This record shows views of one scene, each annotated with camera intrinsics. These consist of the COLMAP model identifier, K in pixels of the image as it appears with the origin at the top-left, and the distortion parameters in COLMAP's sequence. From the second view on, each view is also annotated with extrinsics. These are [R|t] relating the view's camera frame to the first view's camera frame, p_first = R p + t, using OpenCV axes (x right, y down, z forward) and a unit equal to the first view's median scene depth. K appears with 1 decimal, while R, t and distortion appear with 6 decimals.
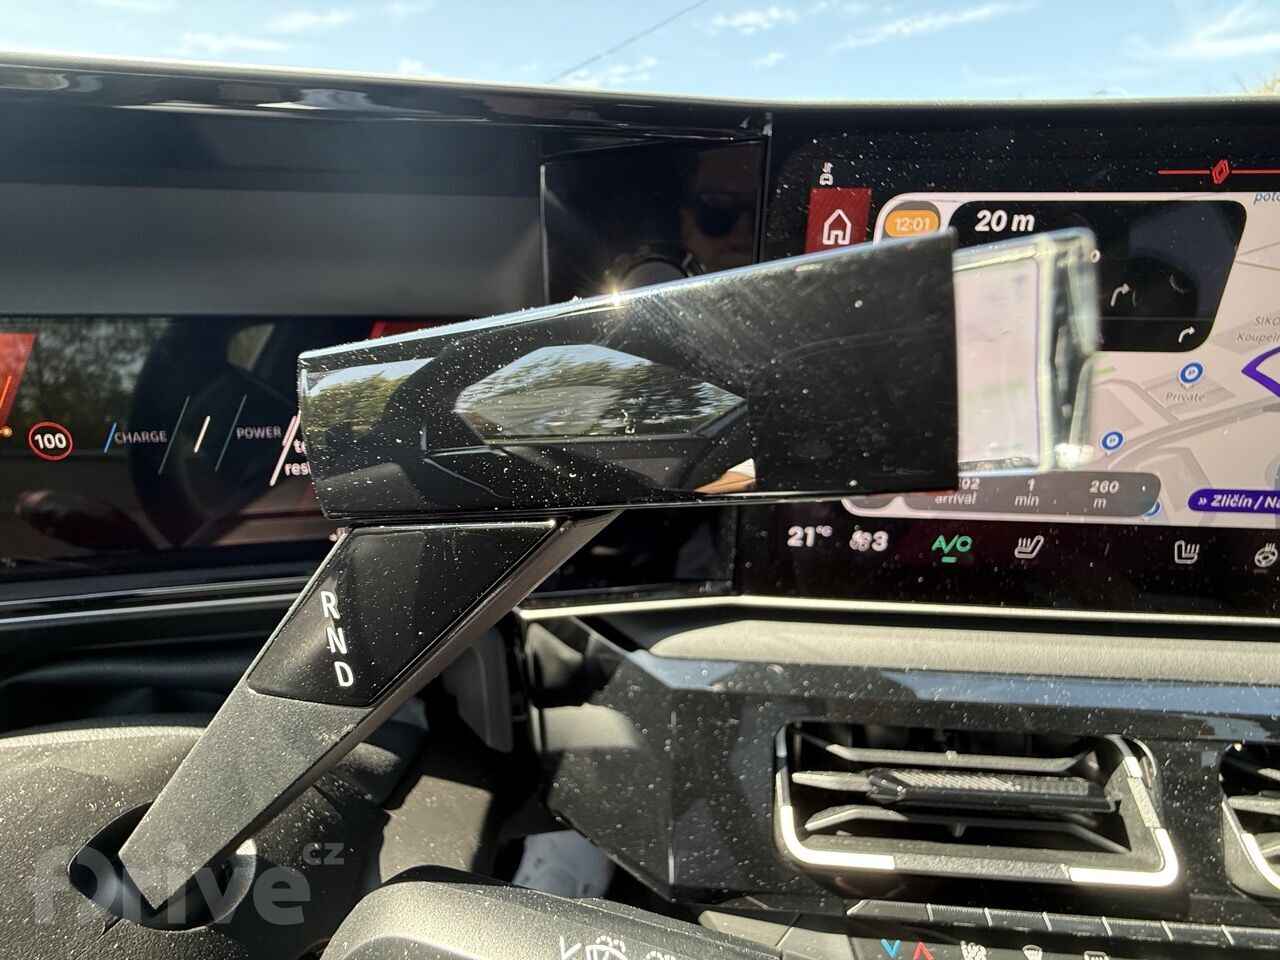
lens RADIAL K [[513.0, 0, 641.5], [0, 513.0, 476.2], [0, 0, 1]] dist [0.012290, 0.000915]
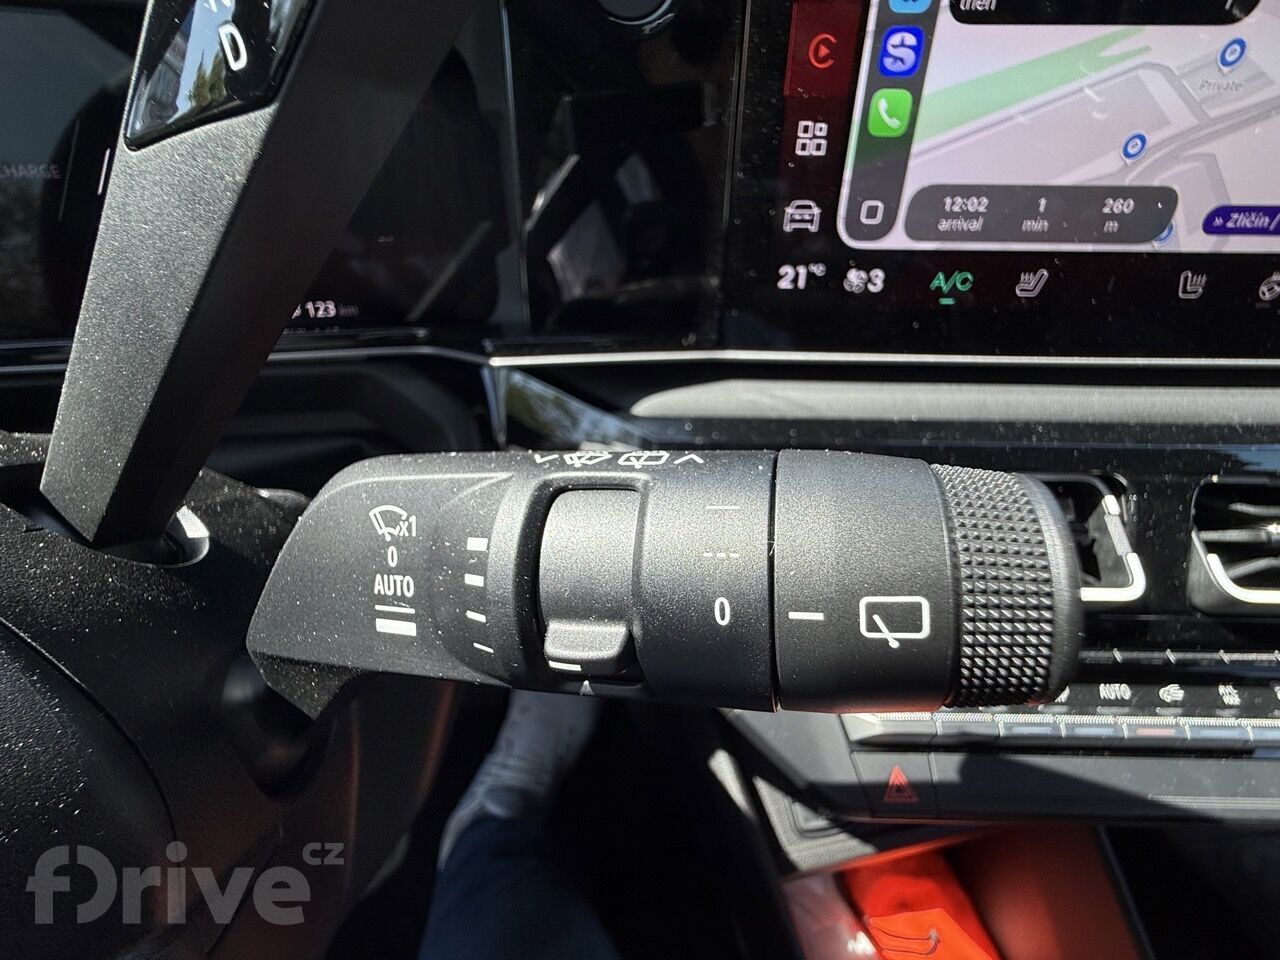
lens RADIAL K [[513.0, 0, 640.4], [0, 513.0, 486.7], [0, 0, 1]] dist [0.012290, 0.000915]
pose [[0.999158, -0.017953, 0.036899, -0.002990], [0.013023, 0.991459, 0.129768, 0.383920], [-0.038914, -0.129179, 0.990858, 0.047317]]
